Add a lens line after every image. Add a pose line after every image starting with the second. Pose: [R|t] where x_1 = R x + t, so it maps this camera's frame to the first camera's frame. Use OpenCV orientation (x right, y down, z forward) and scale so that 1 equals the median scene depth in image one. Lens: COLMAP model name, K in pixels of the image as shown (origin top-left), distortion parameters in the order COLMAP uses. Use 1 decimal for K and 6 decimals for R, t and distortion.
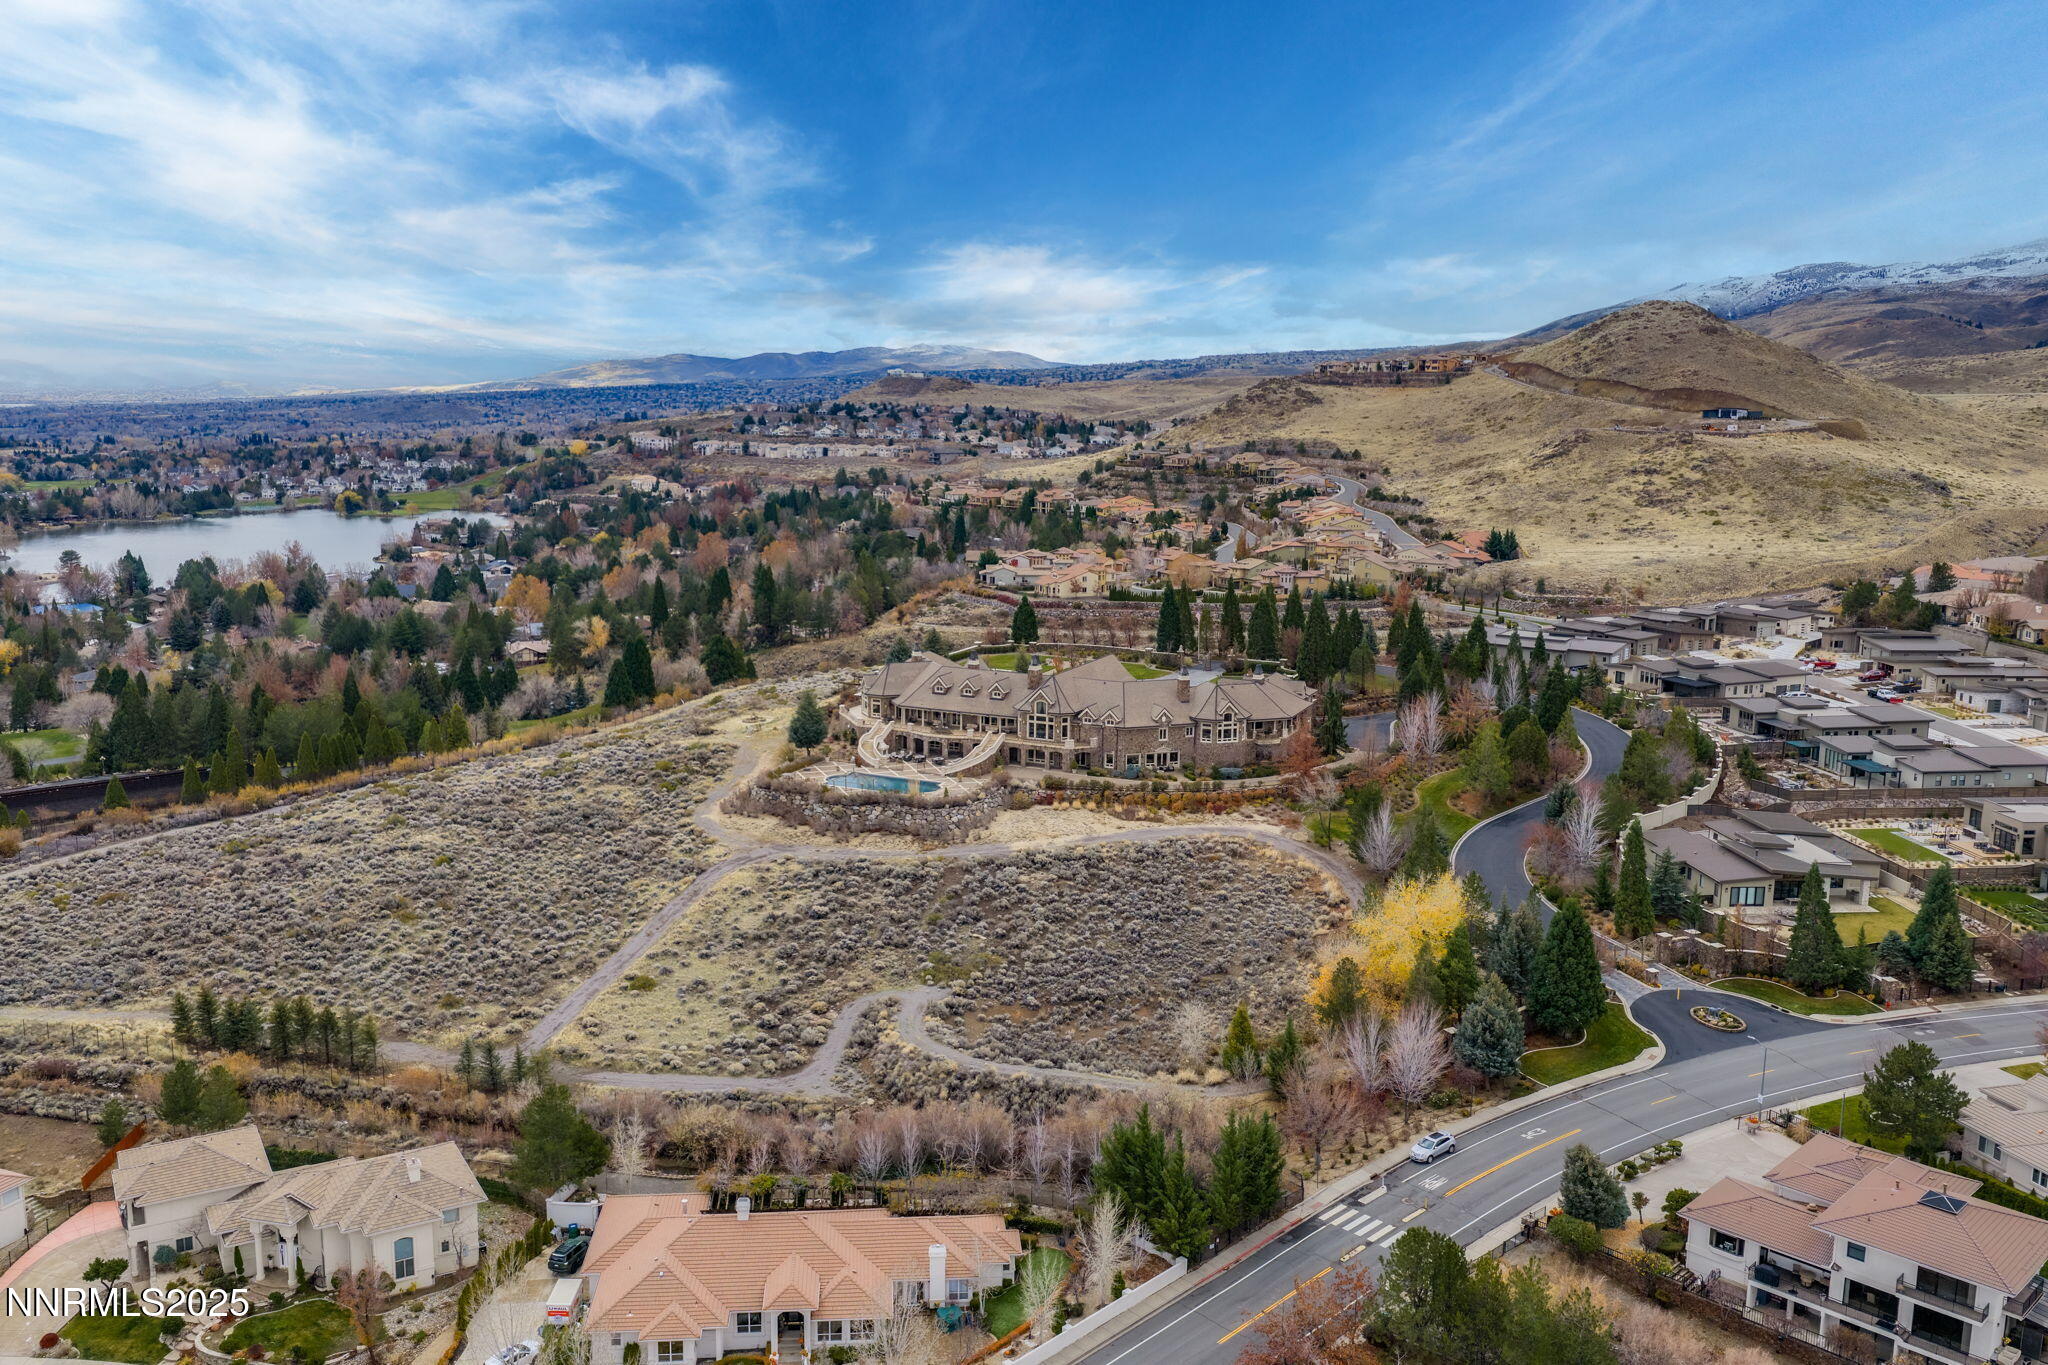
lens RADIAL K [[1684.3, 0, 1024.0], [0, 1684.3, 682.5], [0, 0, 1]] dist [0.003259, -0.001805]
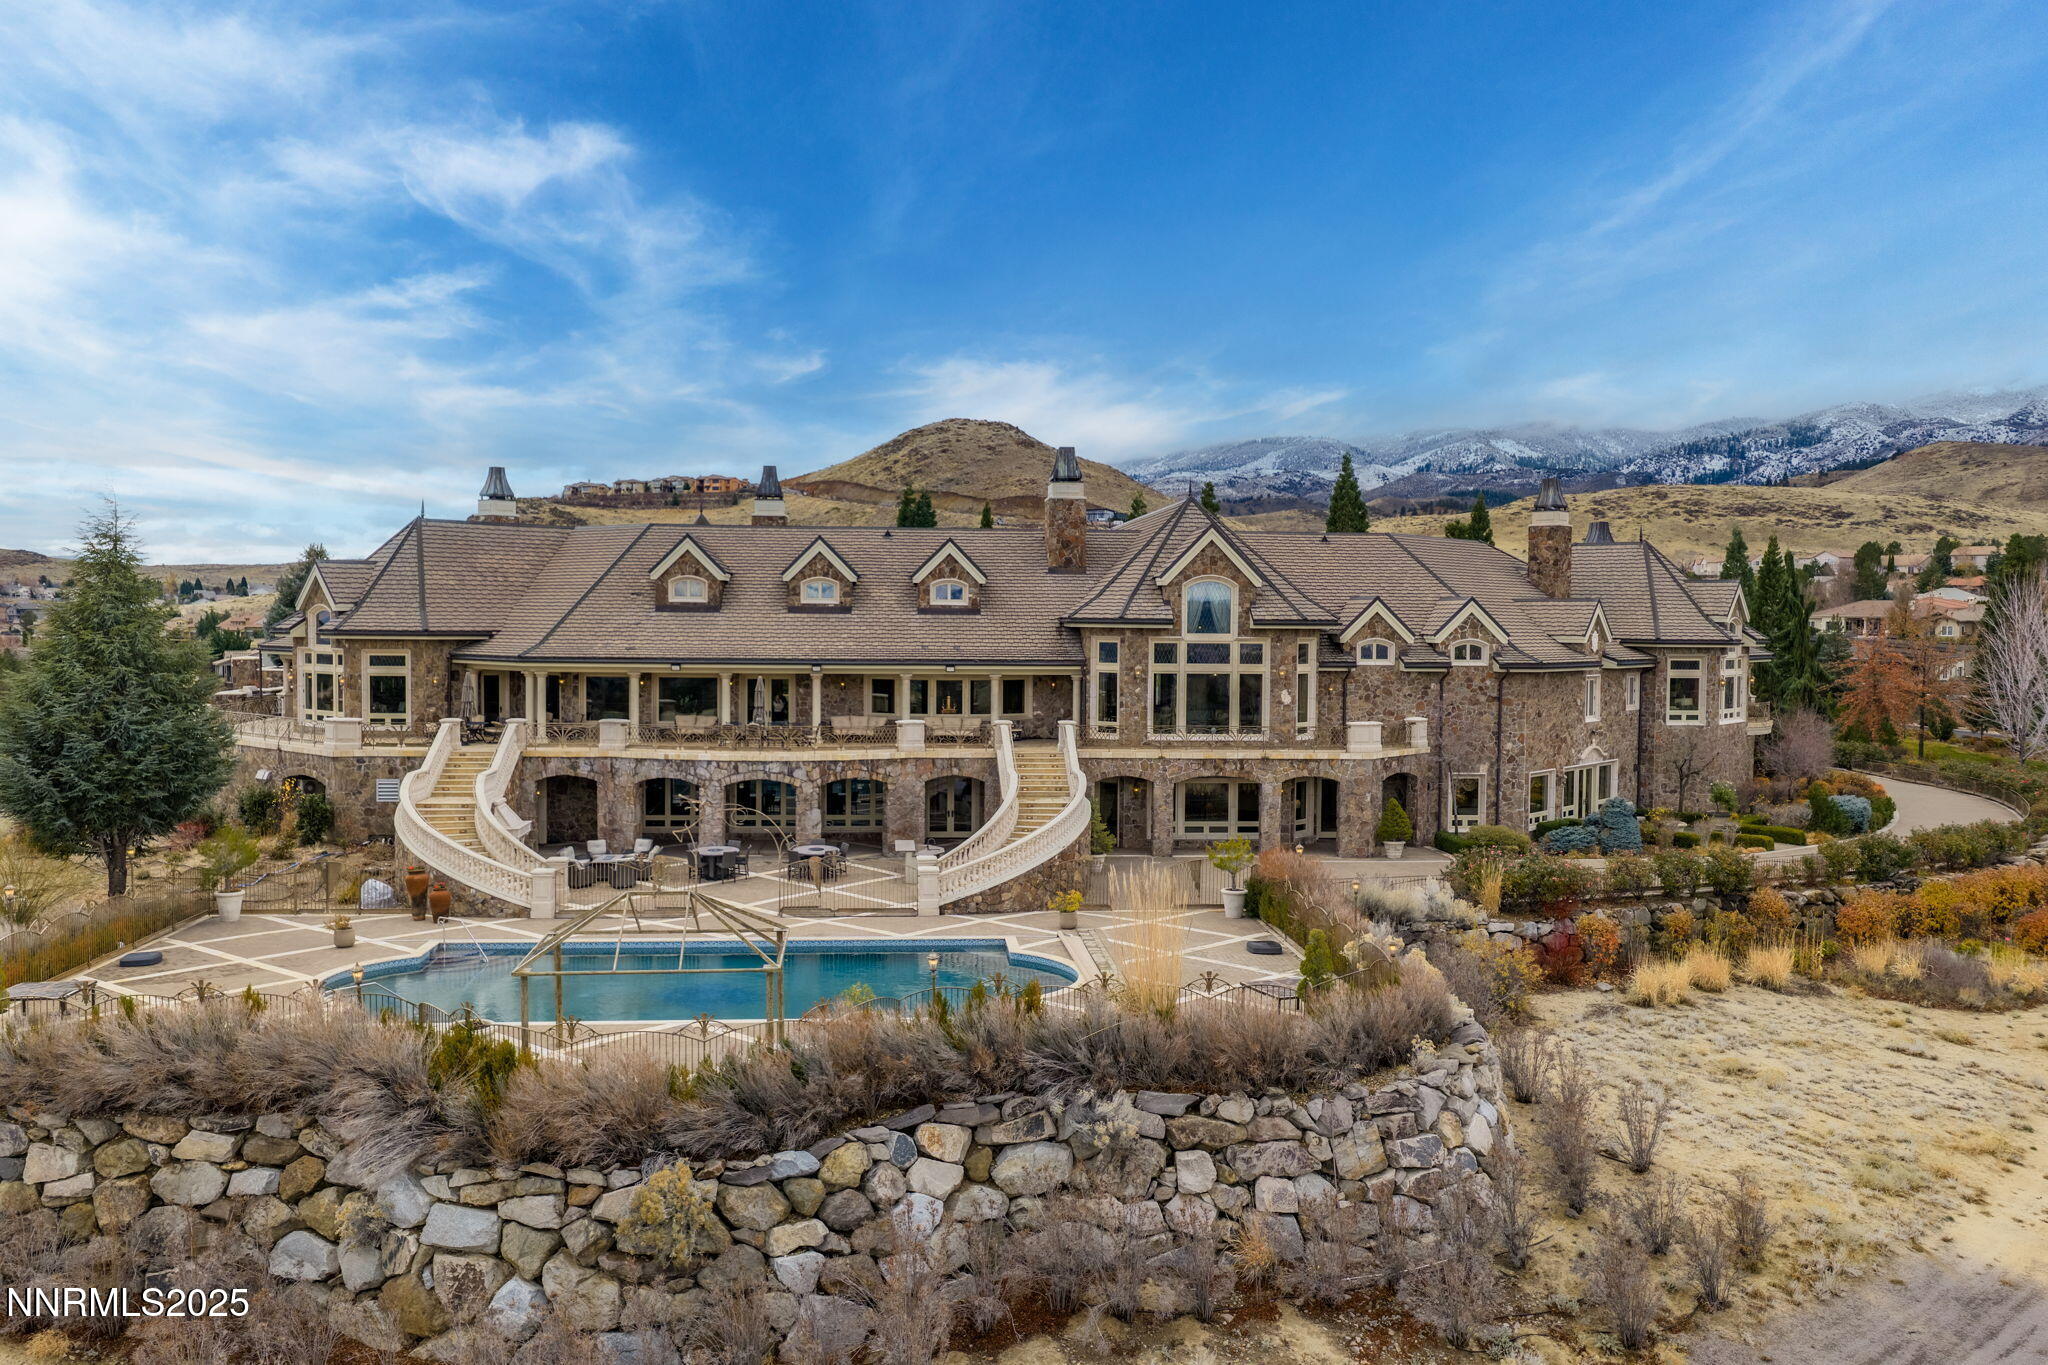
lens RADIAL K [[1684.3, 0, 1024.0], [0, 1684.3, 682.5], [0, 0, 1]] dist [0.003259, -0.001805]
pose [[0.874459, -0.024439, 0.484484, -0.129750], [0.086016, 0.990716, -0.105279, 0.048527], [-0.477413, 0.133735, 0.868442, 0.791385]]
